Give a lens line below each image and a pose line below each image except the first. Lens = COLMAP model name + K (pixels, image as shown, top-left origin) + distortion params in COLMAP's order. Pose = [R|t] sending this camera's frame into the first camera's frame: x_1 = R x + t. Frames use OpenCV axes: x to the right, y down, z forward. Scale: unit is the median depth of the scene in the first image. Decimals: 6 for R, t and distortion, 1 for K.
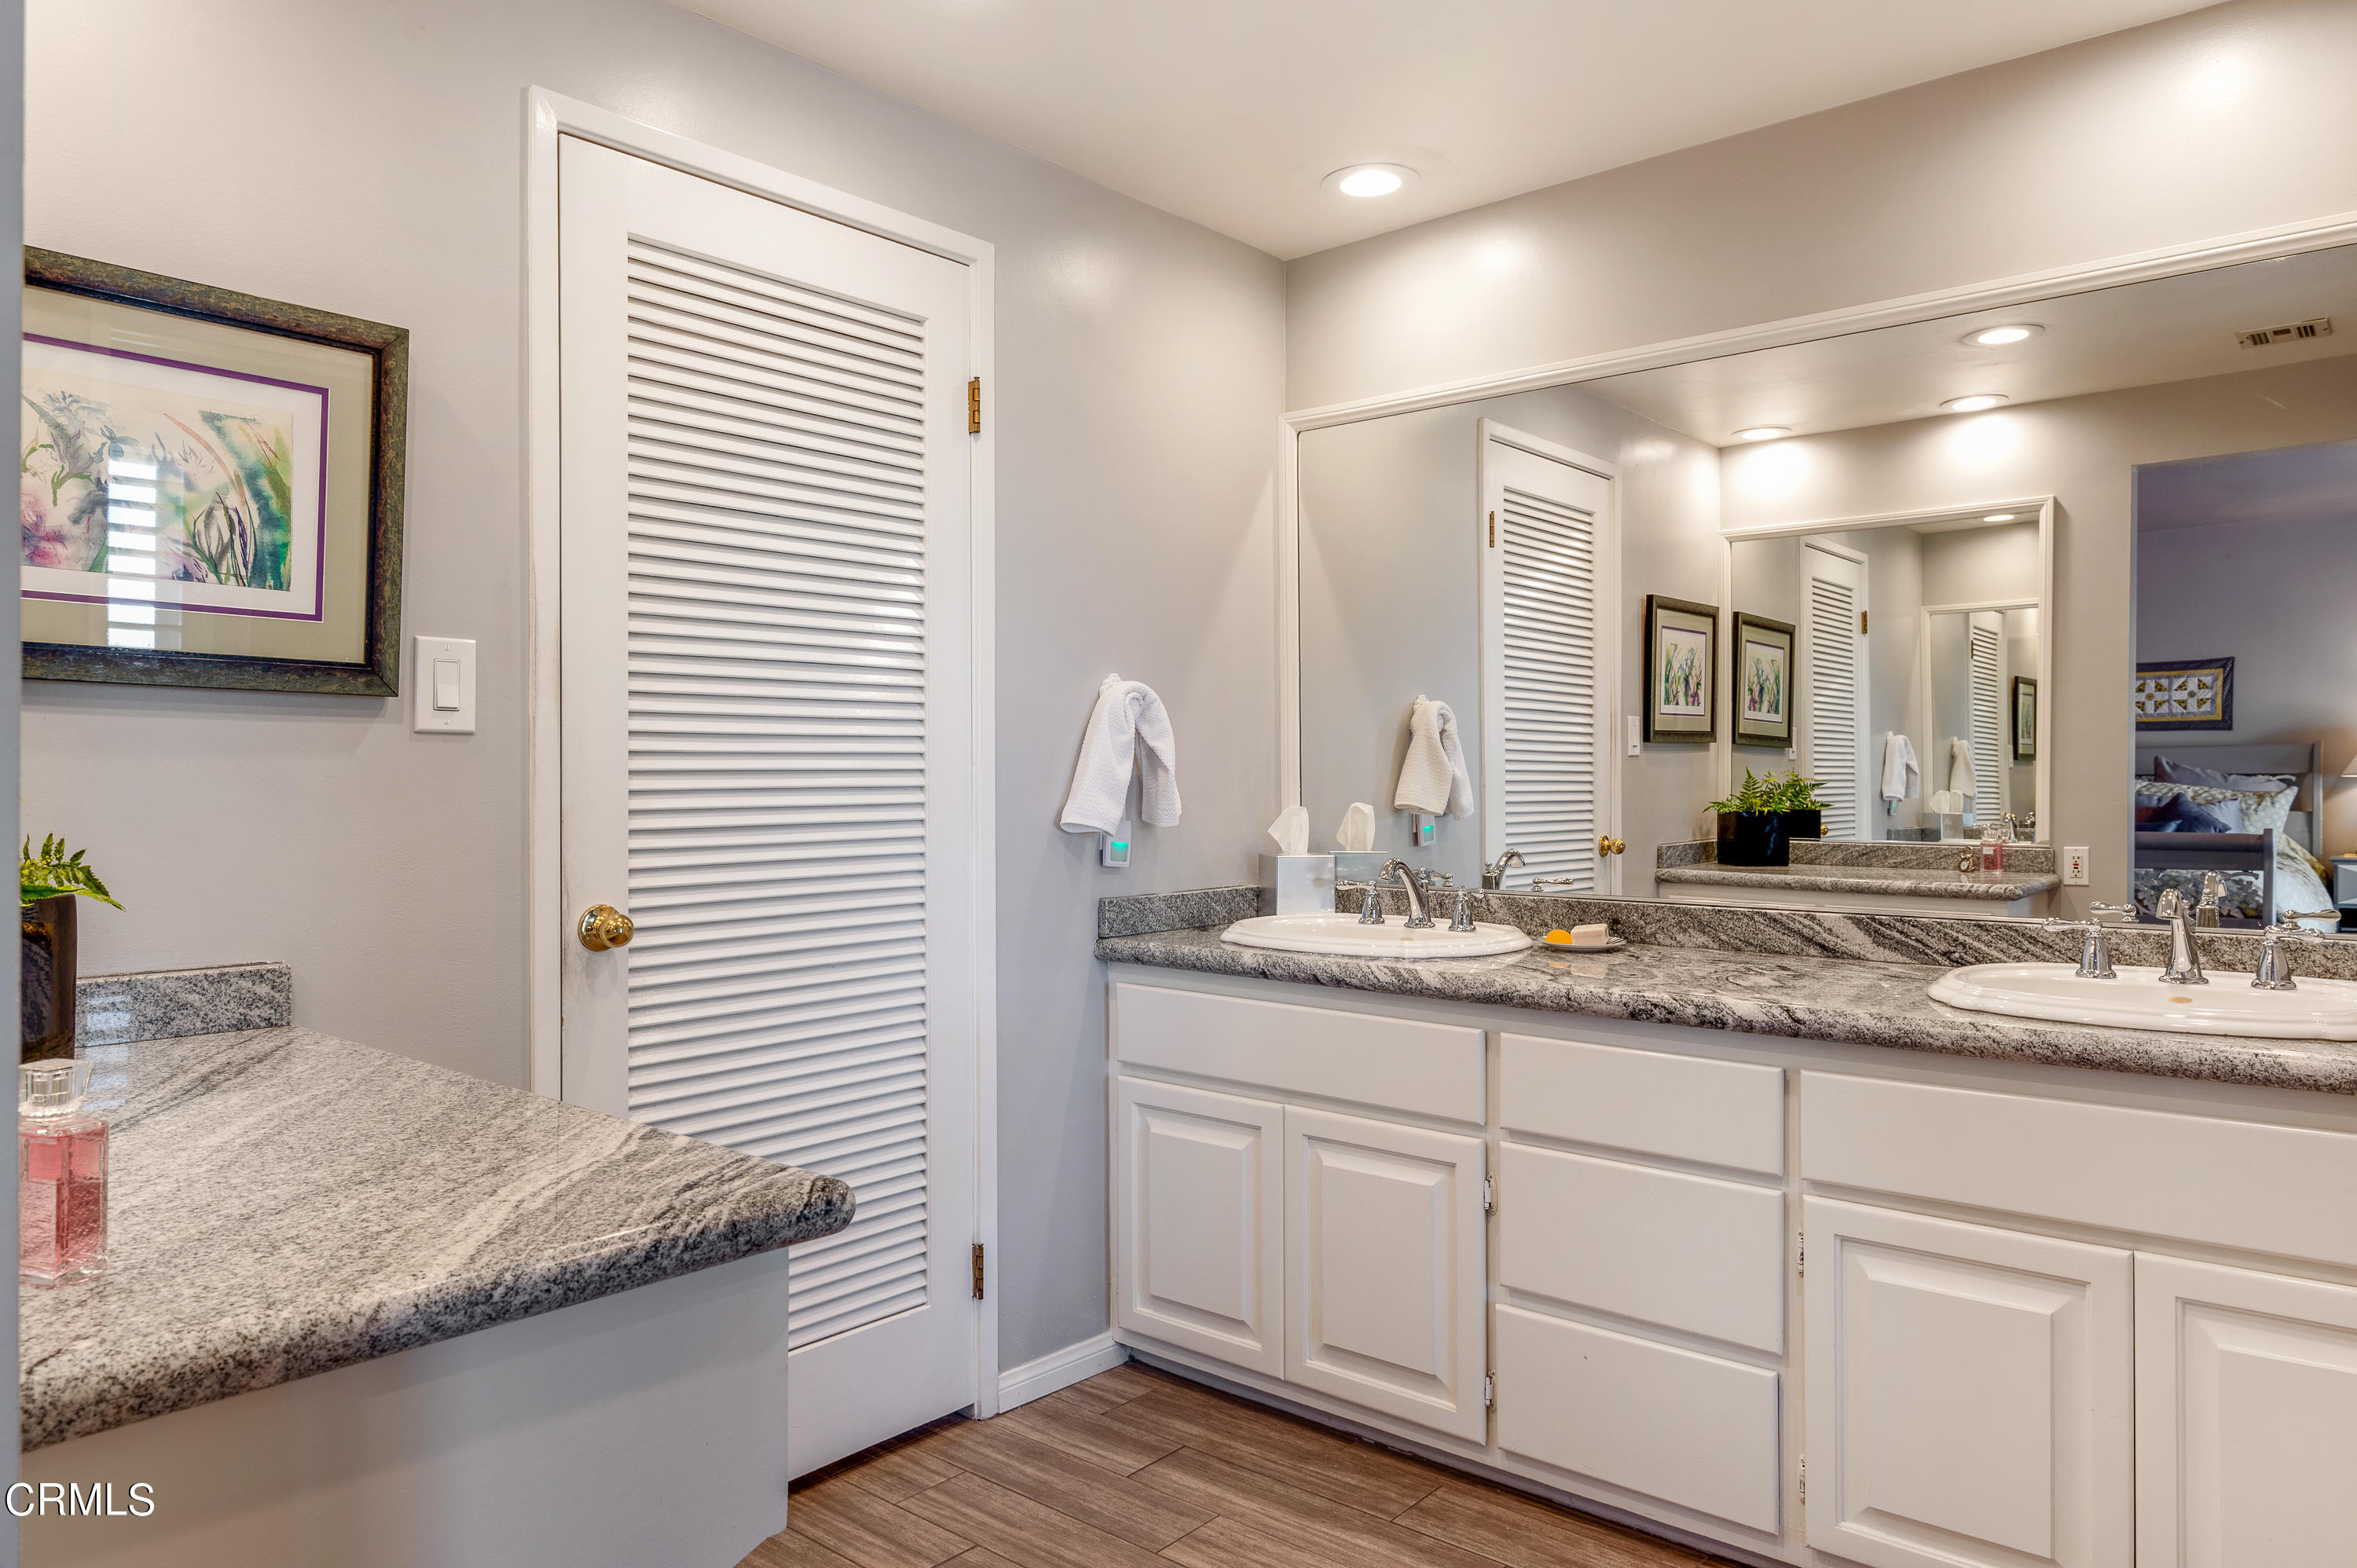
lens RADIAL K [[1520.6, 0, 1177.8], [0, 1520.6, 768.0], [0, 0, 1]] dist [-0.004647, -0.001648]
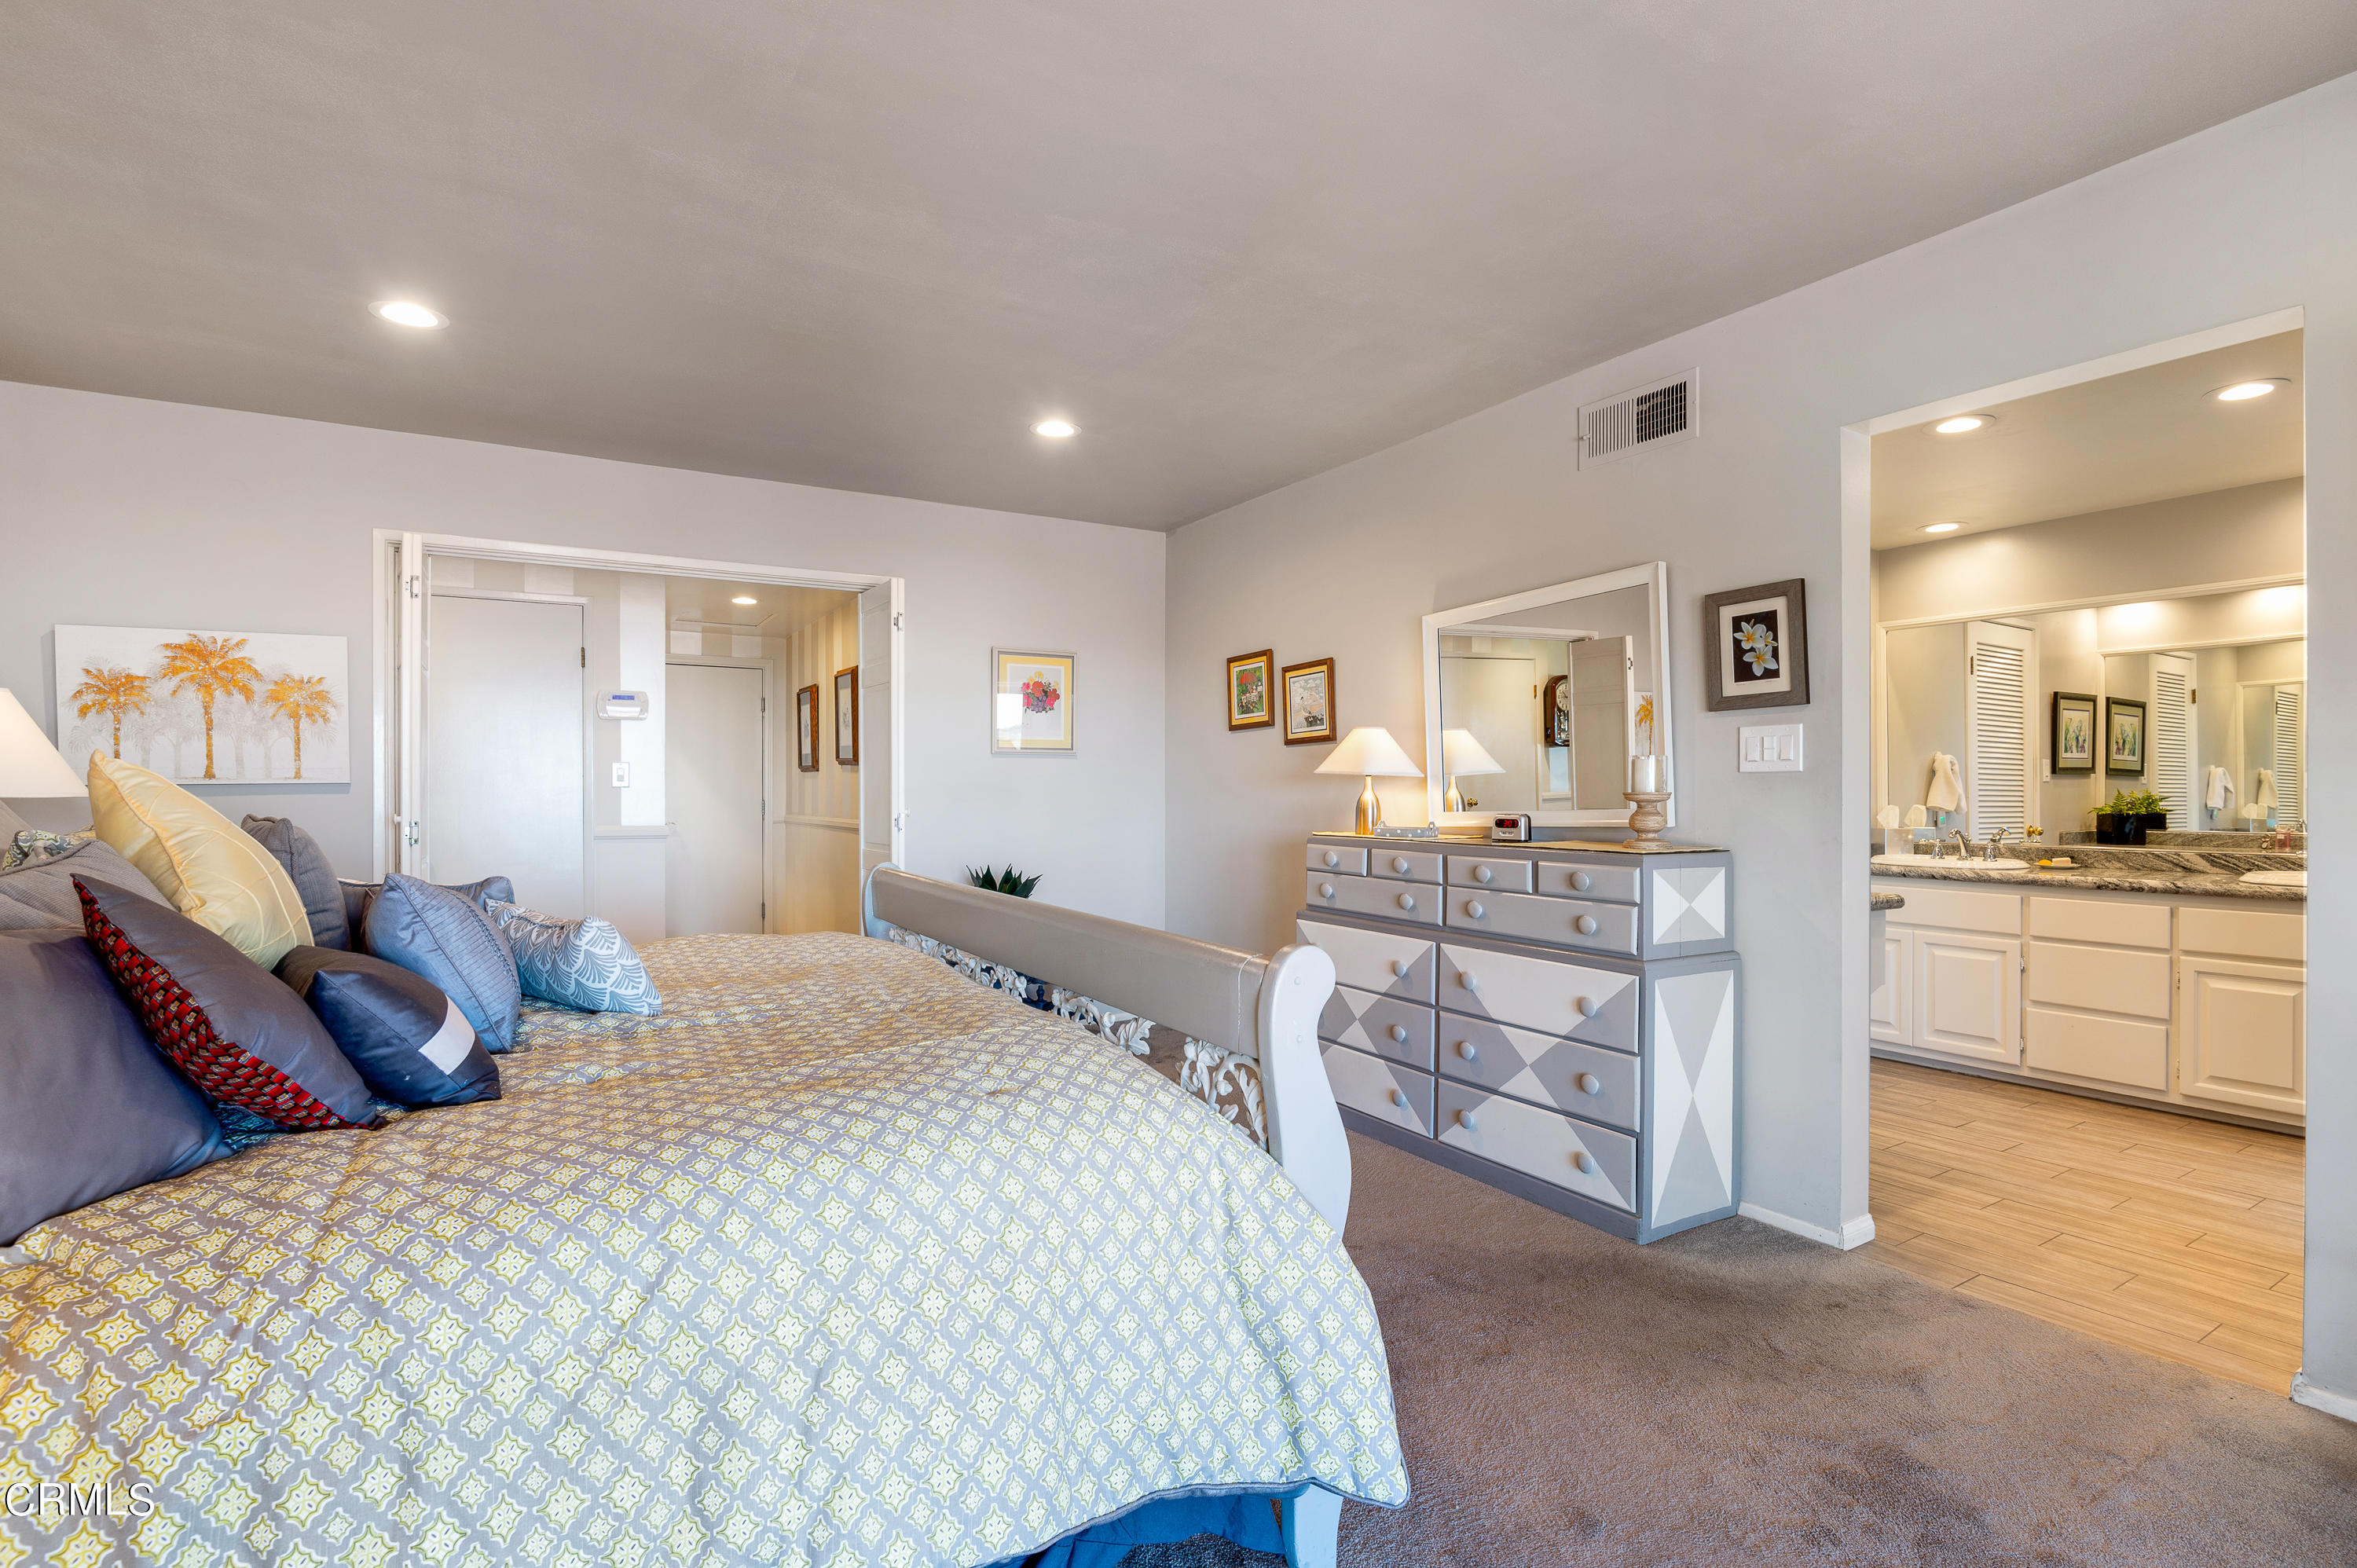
lens RADIAL K [[1102.6, 0, 1172.5], [0, 1102.6, 791.6], [0, 0, 1]] dist [-0.001773, -0.019933]
pose [[0.948440, 0.002051, -0.316949, -0.266325], [-0.001021, 0.999994, 0.003416, 0.000314], [0.316954, -0.002916, 0.948436, -0.544761]]
